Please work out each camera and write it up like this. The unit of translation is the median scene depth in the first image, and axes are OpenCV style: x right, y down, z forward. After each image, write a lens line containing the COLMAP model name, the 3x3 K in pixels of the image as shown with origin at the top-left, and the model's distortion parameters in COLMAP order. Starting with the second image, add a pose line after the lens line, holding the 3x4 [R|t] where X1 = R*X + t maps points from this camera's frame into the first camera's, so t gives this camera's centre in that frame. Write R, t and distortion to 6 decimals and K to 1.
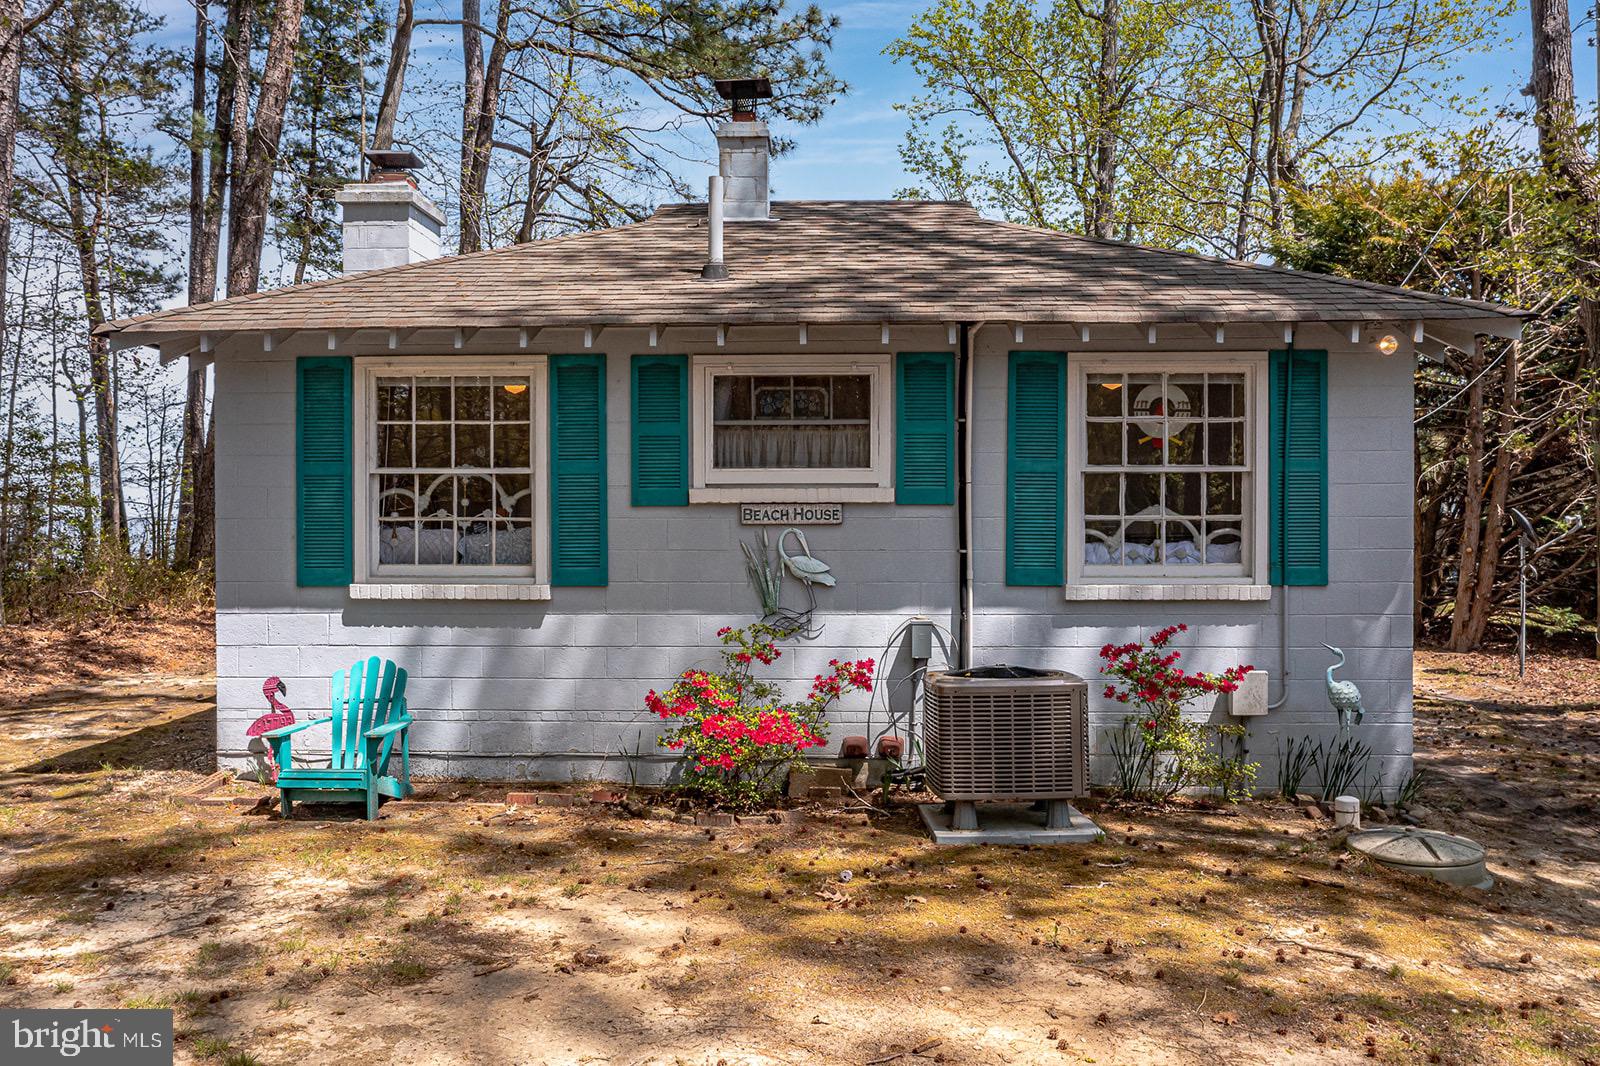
lens RADIAL K [[1339.1, 0, 803.9], [0, 1339.1, 537.0], [0, 0, 1]] dist [-0.019512, -0.004503]
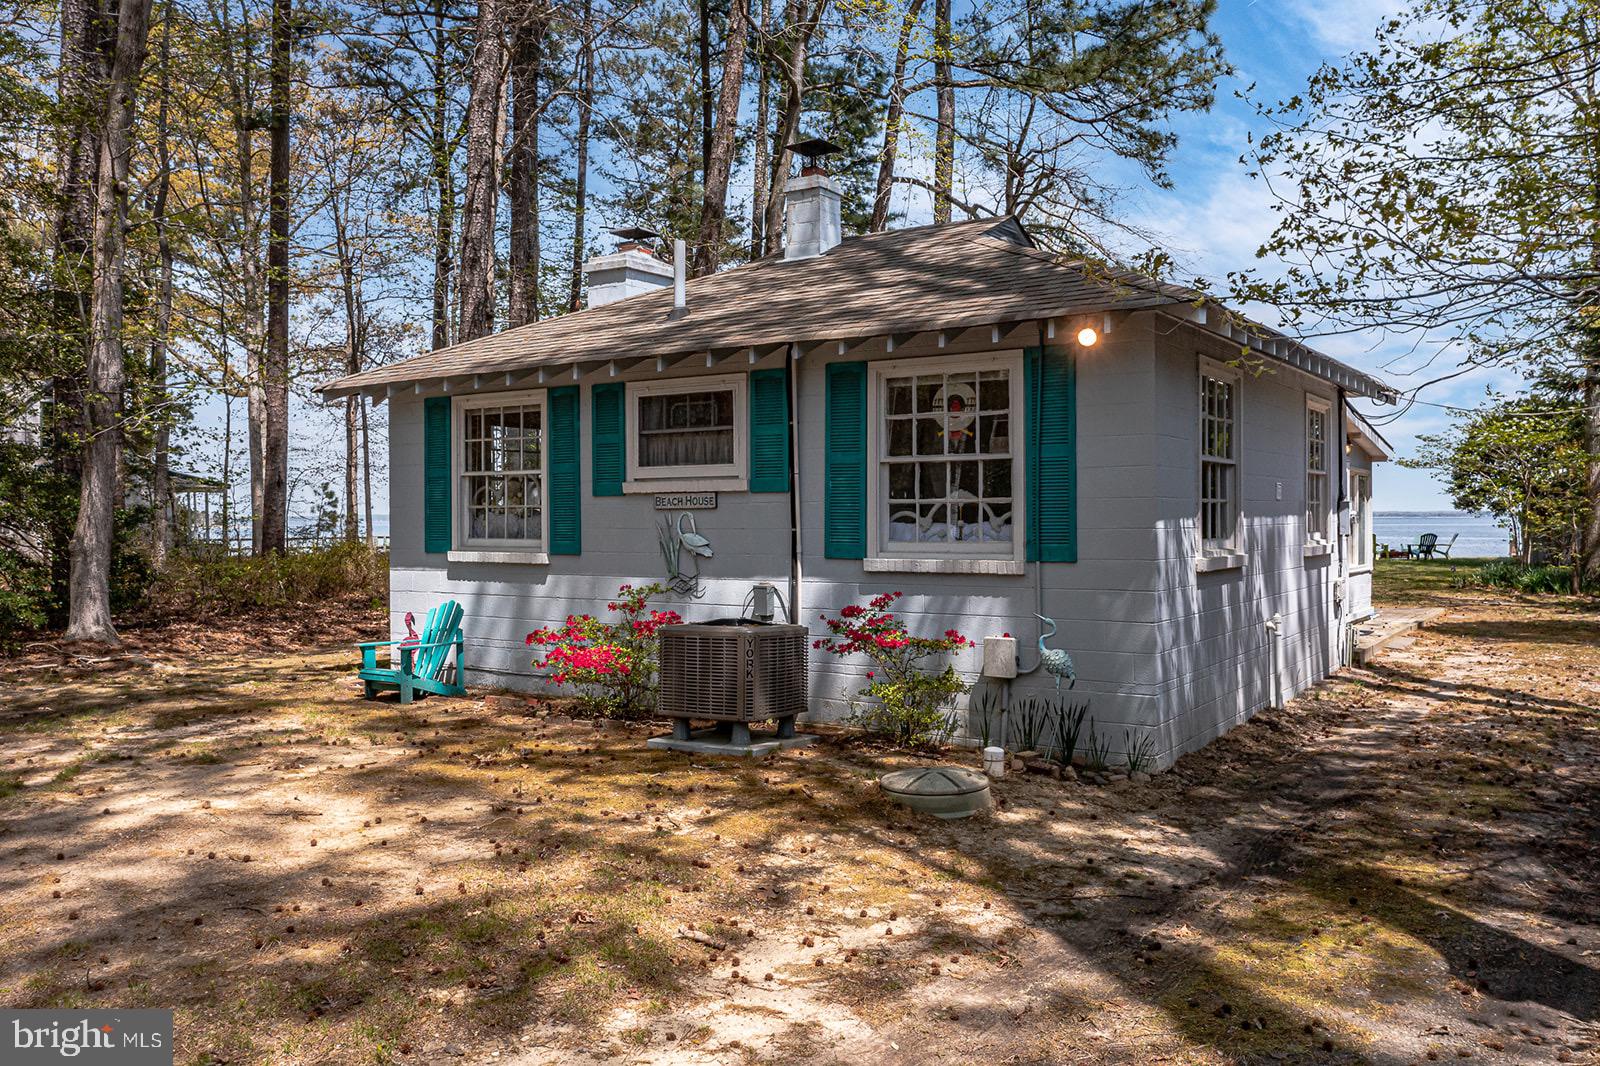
lens RADIAL K [[1272.2, 0, 803.1], [0, 1272.2, 531.9], [0, 0, 1]] dist [-0.020369, -0.000796]
pose [[0.856843, 0.002085, -0.515572, 0.722453], [0.005748, 0.999891, 0.013595, -0.003058], [0.515545, -0.014612, 0.856738, 0.003890]]
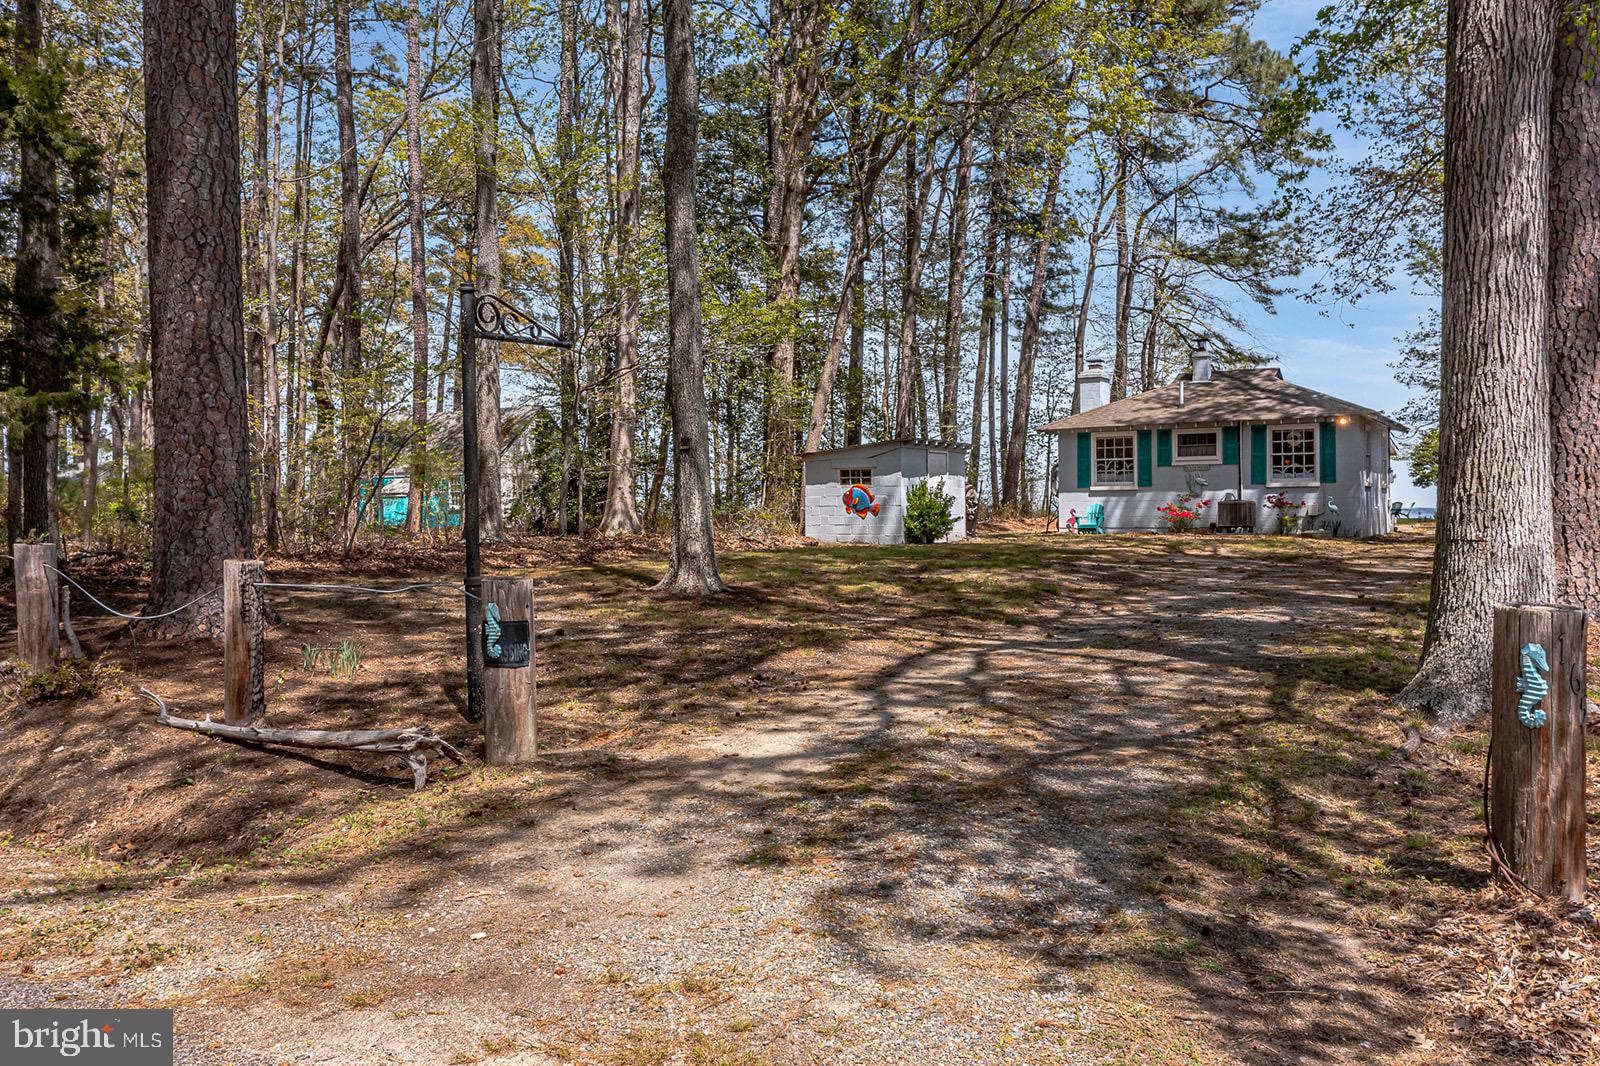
lens RADIAL K [[1272.2, 0, 800.1], [0, 1272.2, 517.3], [0, 0, 1]] dist [-0.020369, -0.000796]
pose [[0.876811, -0.007087, -0.480783, 0.790872], [0.009830, 0.999947, 0.003188, 0.111092], [0.480734, -0.007521, 0.876834, -2.983333]]
